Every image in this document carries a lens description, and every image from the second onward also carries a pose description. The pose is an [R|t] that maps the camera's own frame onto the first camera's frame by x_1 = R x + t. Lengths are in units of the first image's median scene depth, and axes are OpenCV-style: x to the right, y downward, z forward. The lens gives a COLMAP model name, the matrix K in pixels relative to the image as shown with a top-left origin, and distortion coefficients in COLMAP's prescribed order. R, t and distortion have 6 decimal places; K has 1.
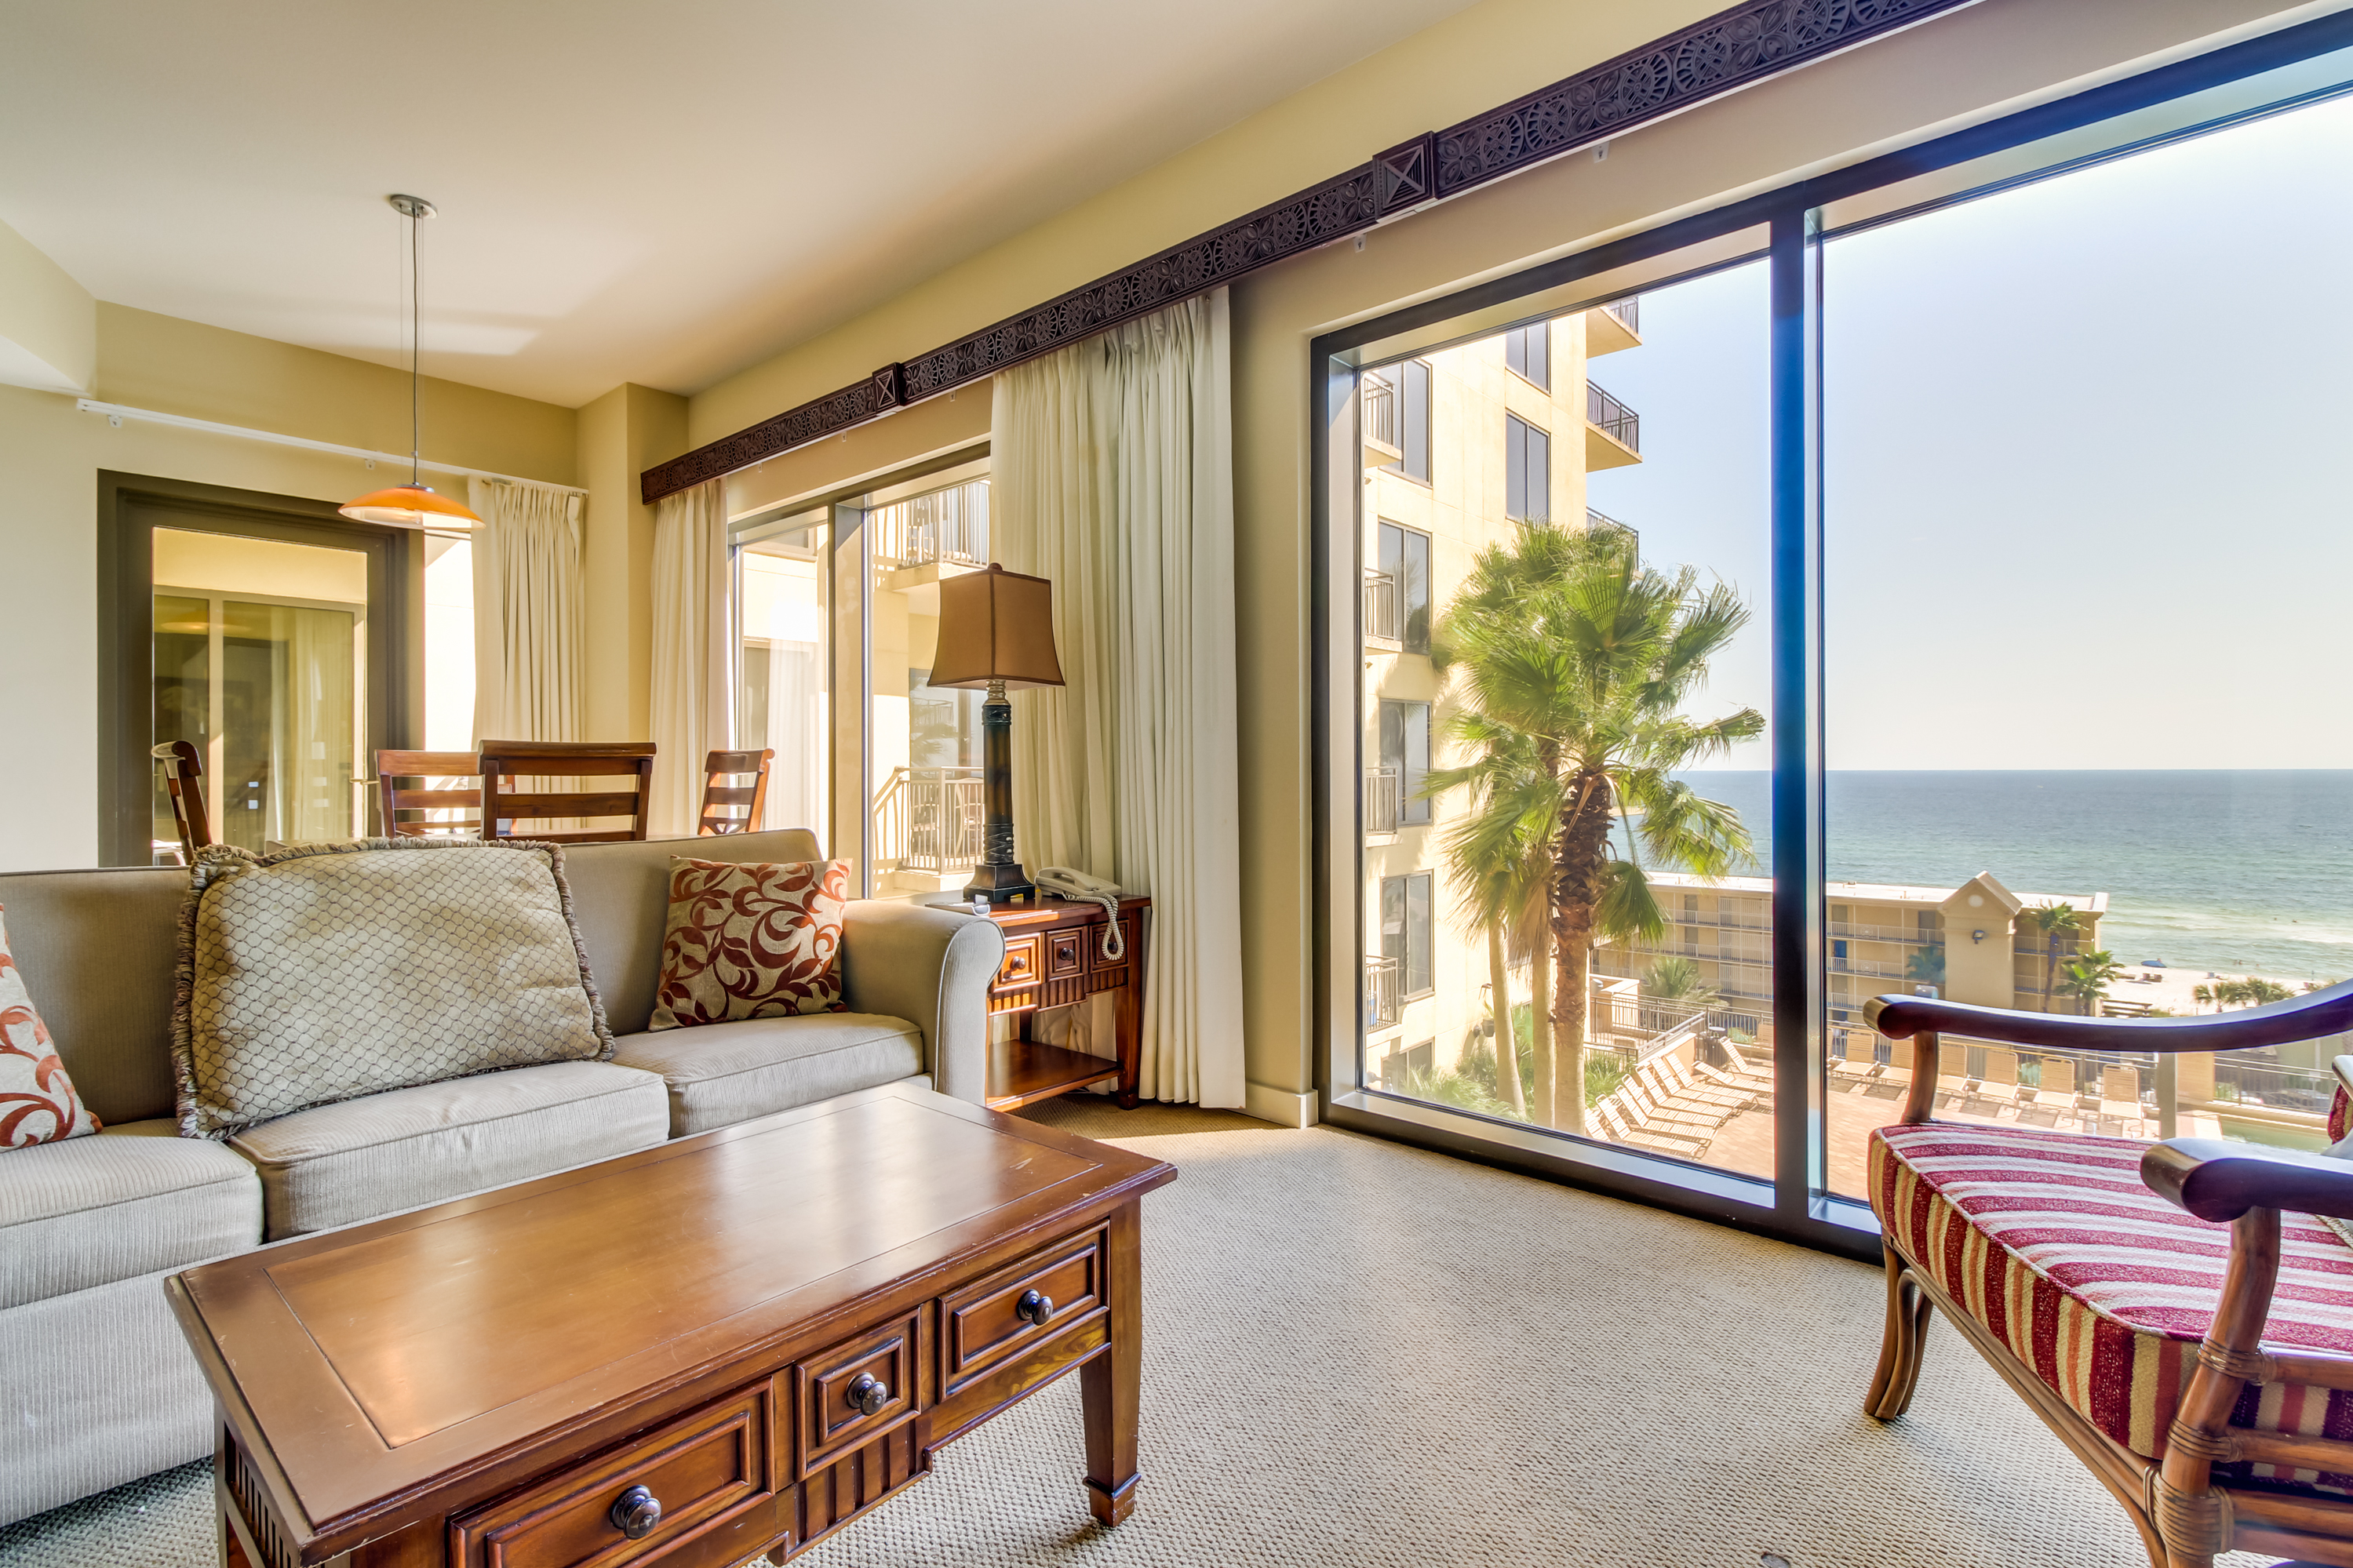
lens RADIAL K [[1081.4, 0, 1165.3], [0, 1081.4, 759.2], [0, 0, 1]] dist [0.001684, -0.001065]
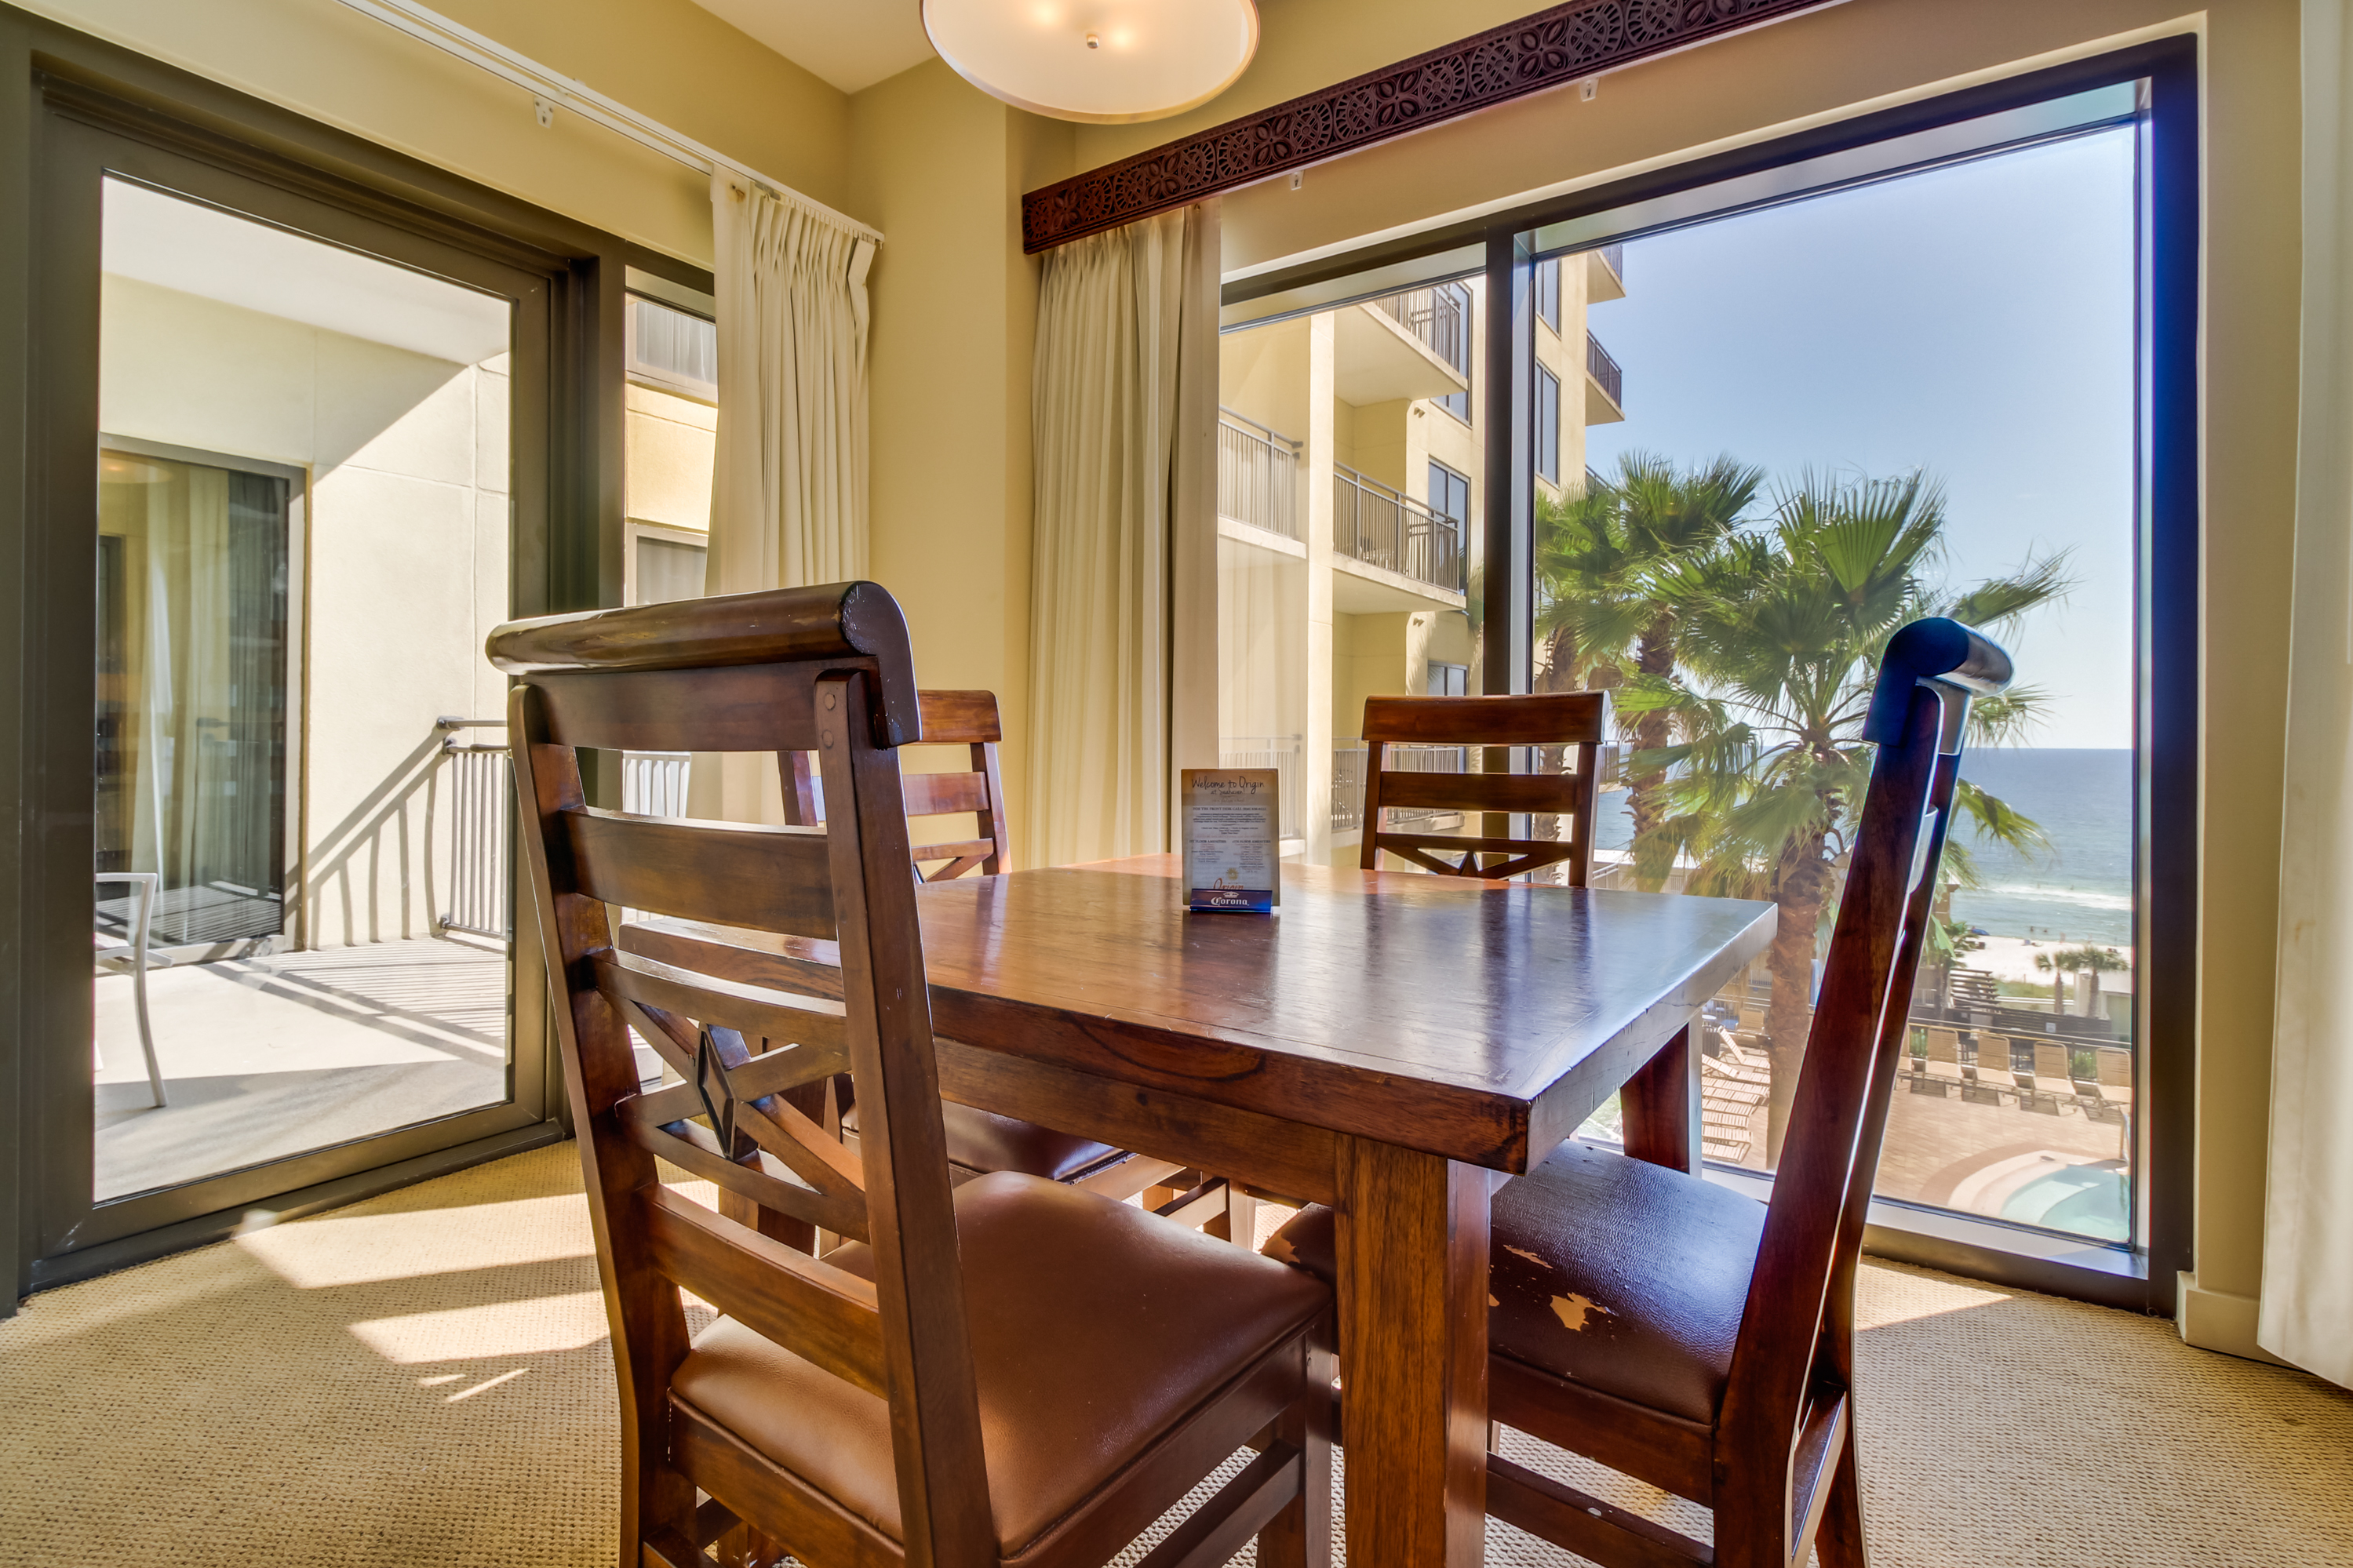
lens RADIAL K [[1133.4, 0, 1174.4], [0, 1133.4, 731.6], [0, 0, 1]] dist [0.000373, -0.004631]
pose [[0.992681, 0.012795, 0.120089, -0.091844], [-0.013328, 0.999905, 0.003637, 0.001221], [-0.120031, -0.005211, 0.992756, 0.080644]]
